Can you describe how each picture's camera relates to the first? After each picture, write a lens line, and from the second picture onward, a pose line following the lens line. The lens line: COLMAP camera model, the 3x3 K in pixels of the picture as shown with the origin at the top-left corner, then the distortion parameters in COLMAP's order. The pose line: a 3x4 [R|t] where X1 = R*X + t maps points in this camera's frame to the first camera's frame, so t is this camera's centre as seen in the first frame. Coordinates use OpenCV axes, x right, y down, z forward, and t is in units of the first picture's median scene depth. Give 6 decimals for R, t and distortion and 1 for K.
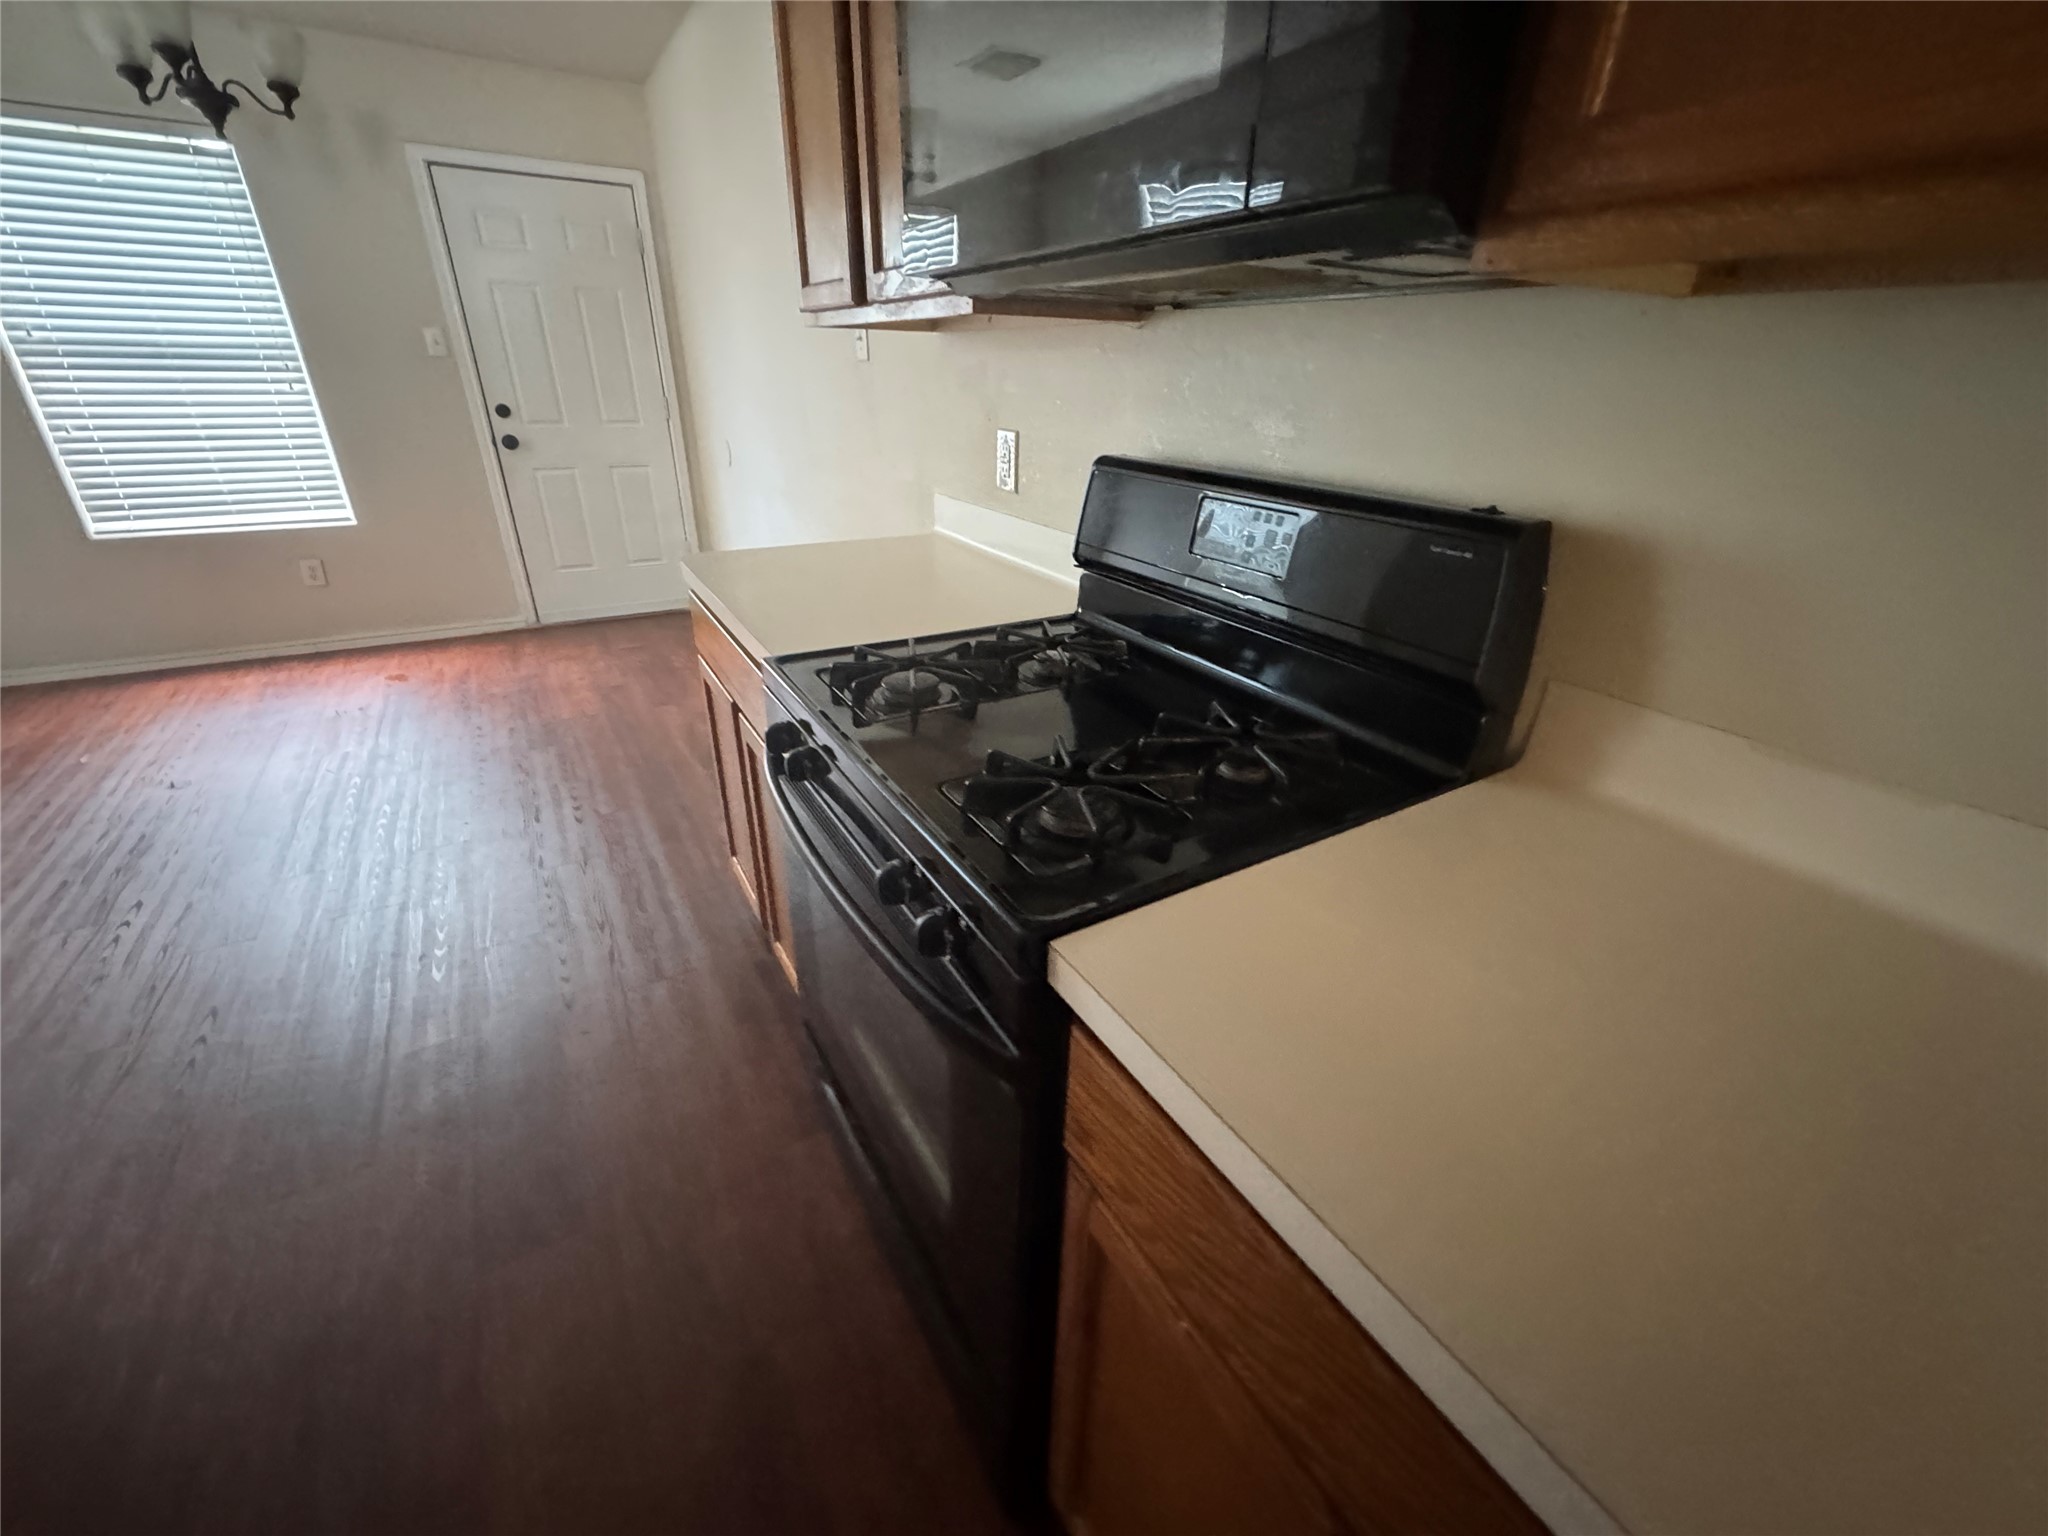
lens RADIAL K [[819.9, 0, 1015.8], [0, 819.9, 763.4], [0, 0, 1]] dist [-0.001396, 0.000164]
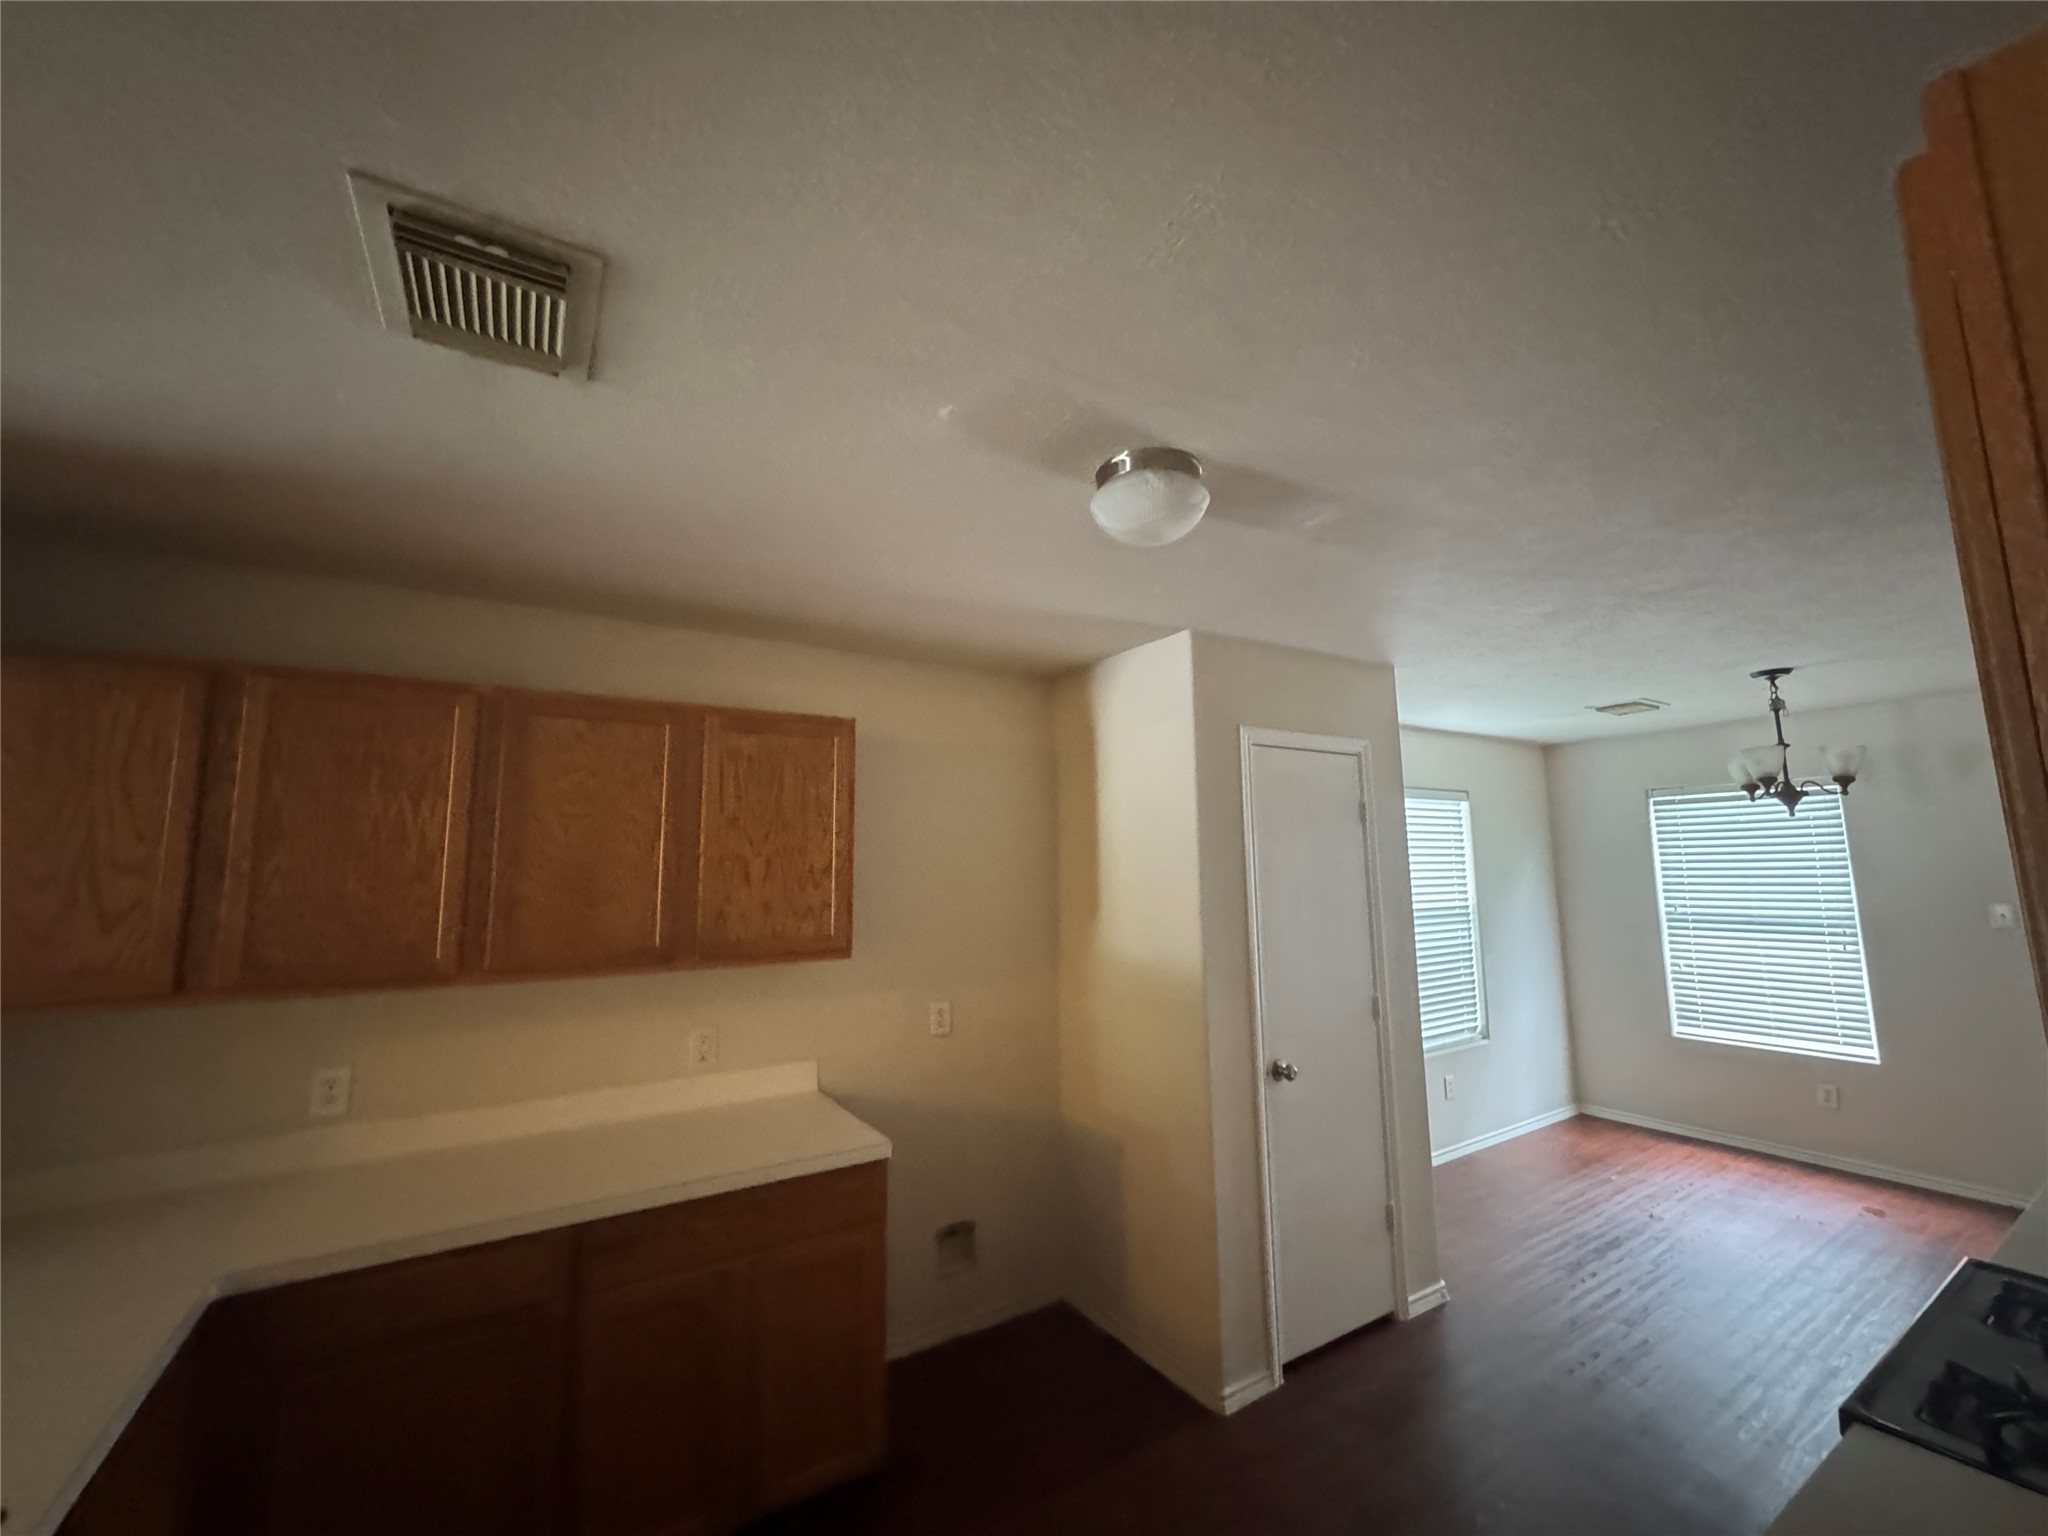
lens RADIAL K [[819.9, 0, 1023.9], [0, 819.9, 763.3], [0, 0, 1]] dist [-0.001396, 0.000164]
pose [[0.029078, -0.150430, -0.988193, 0.373888], [-0.420766, 0.894914, -0.148612, -0.004918], [0.906703, 0.420119, -0.037273, -0.211944]]
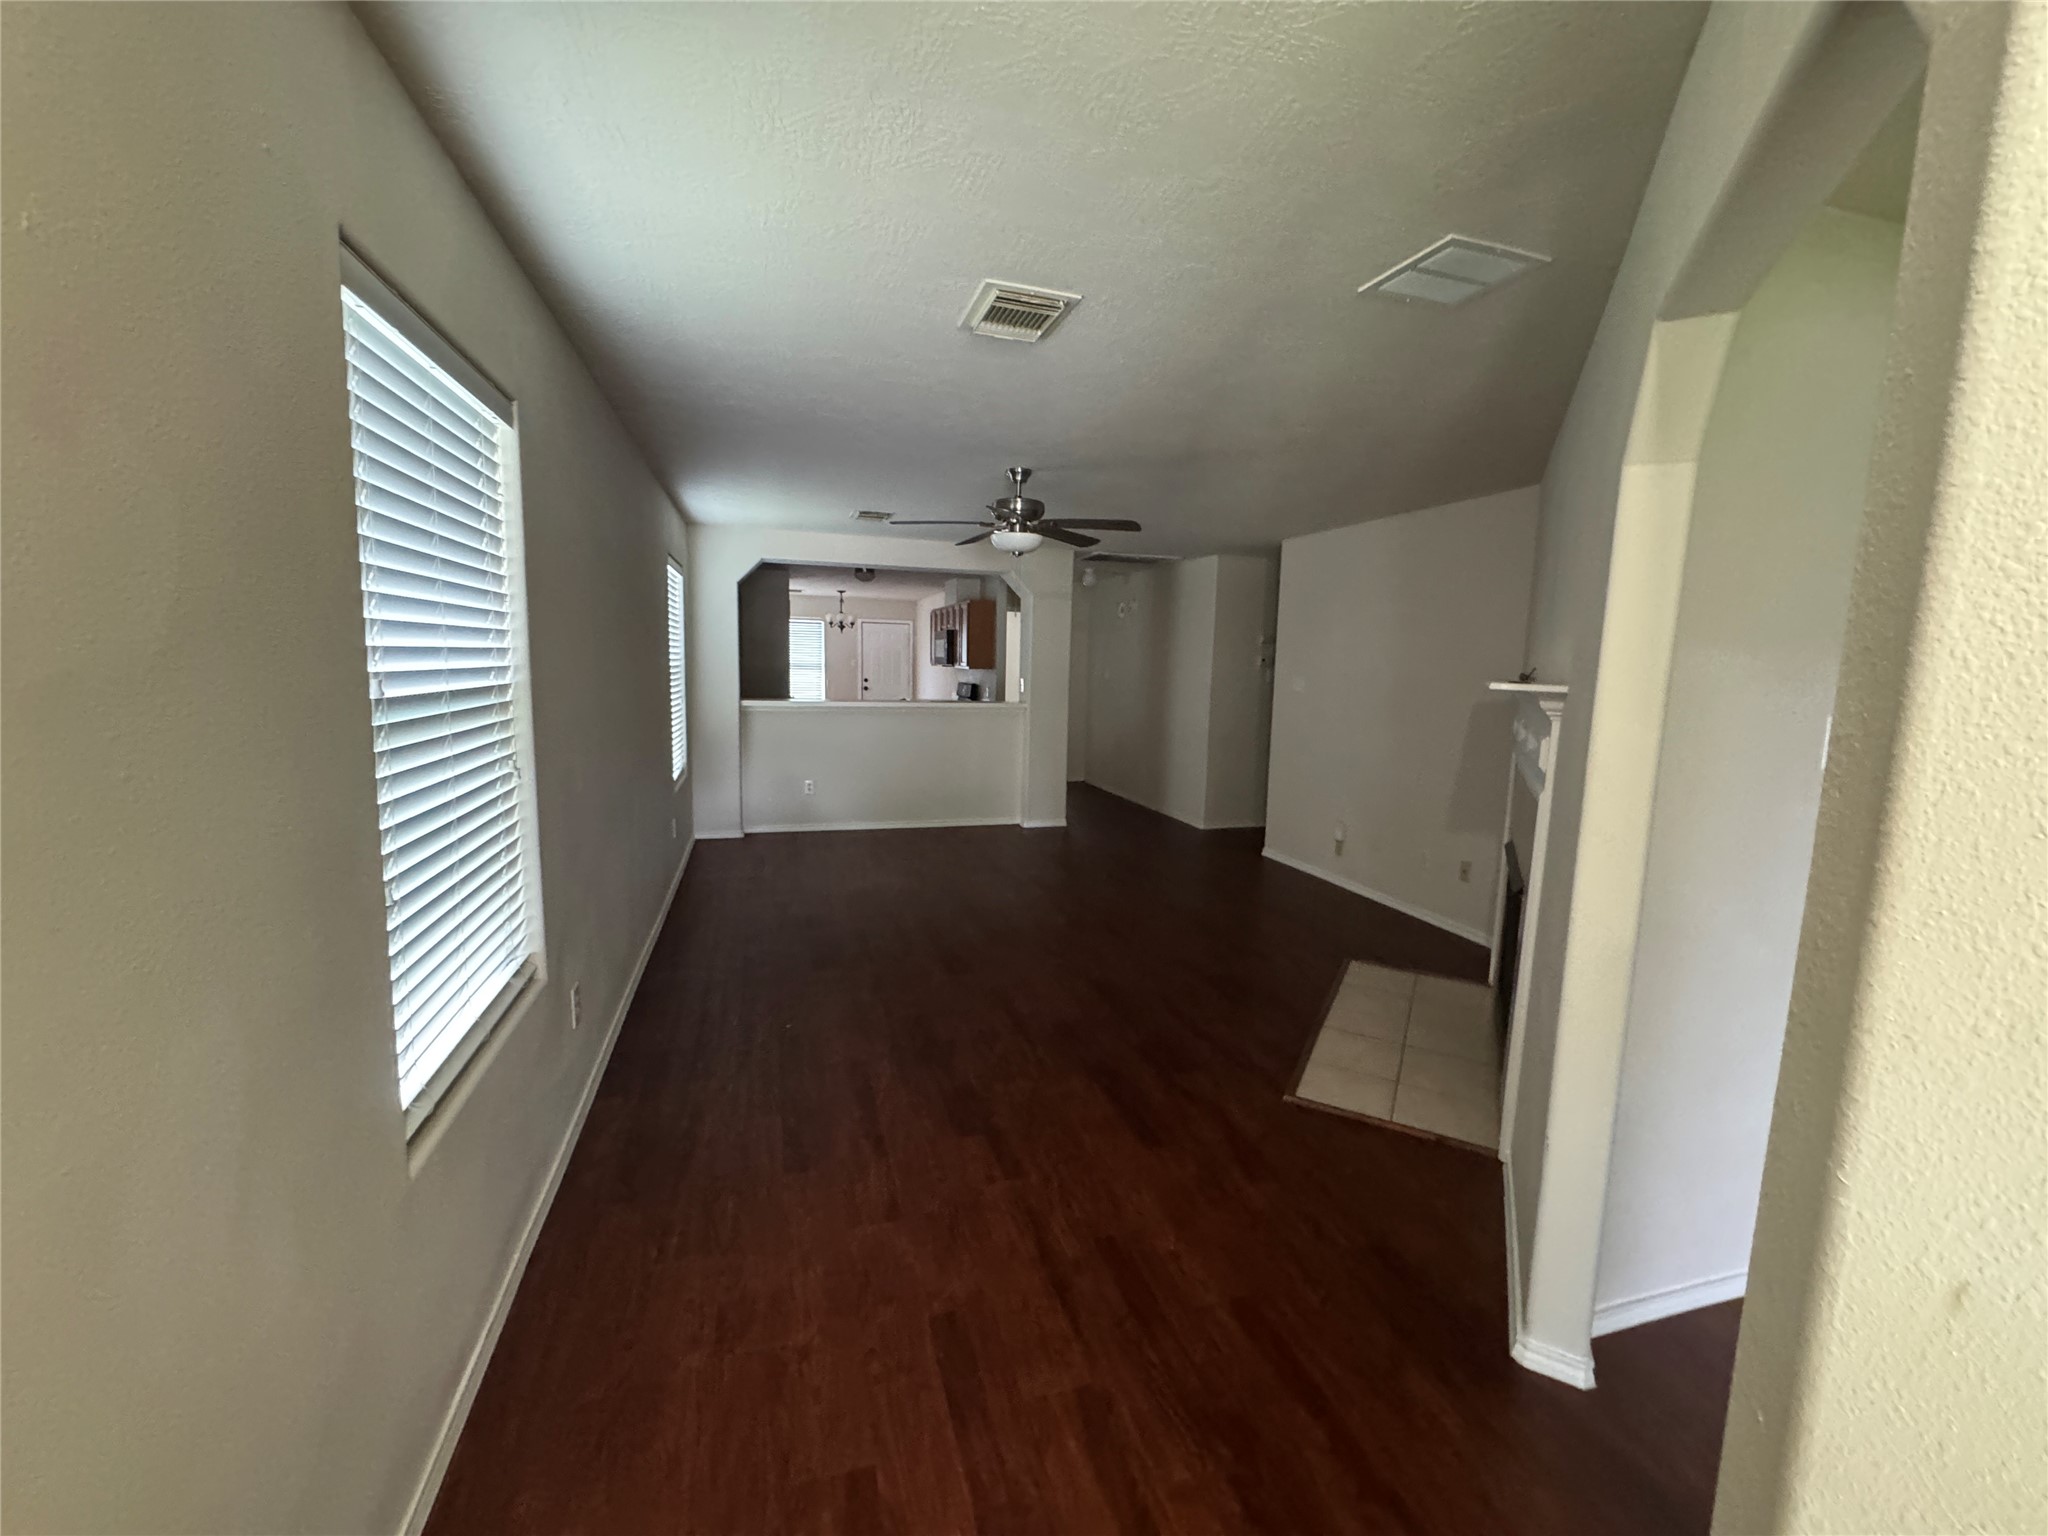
lens RADIAL K [[819.9, 0, 1025.6], [0, 819.9, 757.8], [0, 0, 1]] dist [-0.001396, 0.000164]
pose [[0.974831, 0.034898, -0.220195, 1.019897], [-0.102922, 0.946571, -0.305631, 1.093871], [0.197764, 0.320602, 0.926339, -2.478211]]
